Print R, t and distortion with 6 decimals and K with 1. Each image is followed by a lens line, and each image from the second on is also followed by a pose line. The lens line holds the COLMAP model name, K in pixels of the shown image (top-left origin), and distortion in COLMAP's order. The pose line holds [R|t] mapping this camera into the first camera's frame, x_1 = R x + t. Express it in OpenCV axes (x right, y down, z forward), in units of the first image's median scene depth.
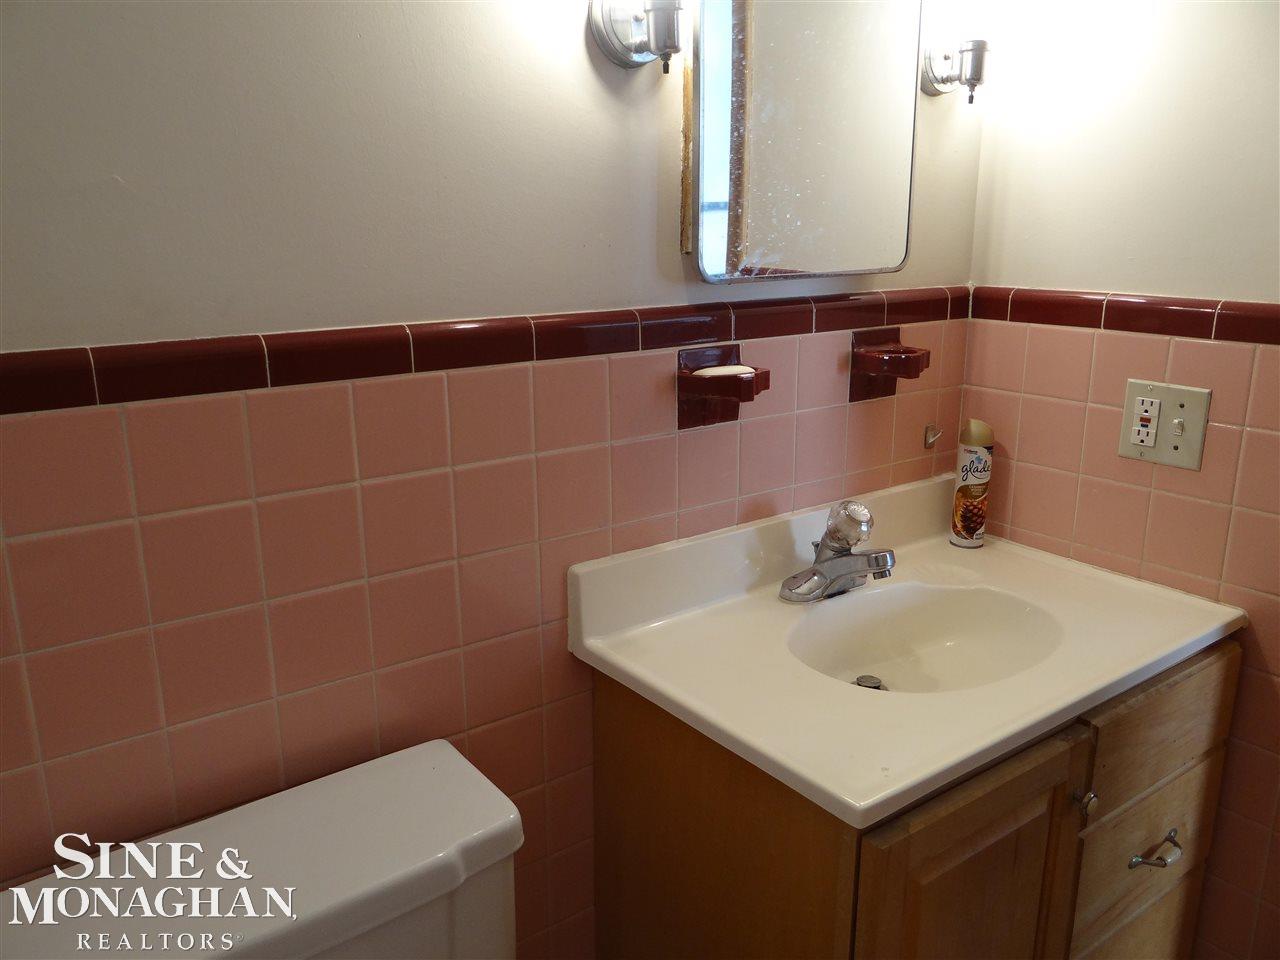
lens RADIAL K [[1017.9, 0, 636.5], [0, 1017.9, 482.1], [0, 0, 1]] dist [0.006725, -0.006480]
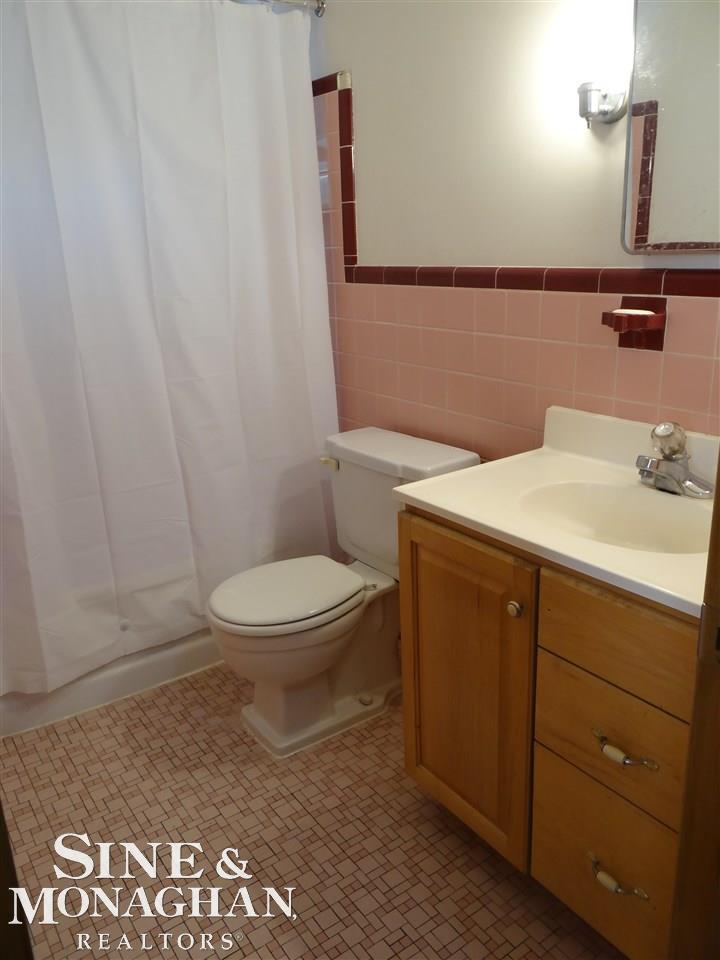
lens RADIAL K [[763.4, 0, 356.2], [0, 763.4, 481.0], [0, 0, 1]] dist [0.006725, -0.006480]
pose [[-0.034332, 0.309435, -0.950301, 1.327076], [-0.210339, 0.927326, 0.309553, -0.147389], [0.977026, 0.210513, 0.033249, 0.625029]]
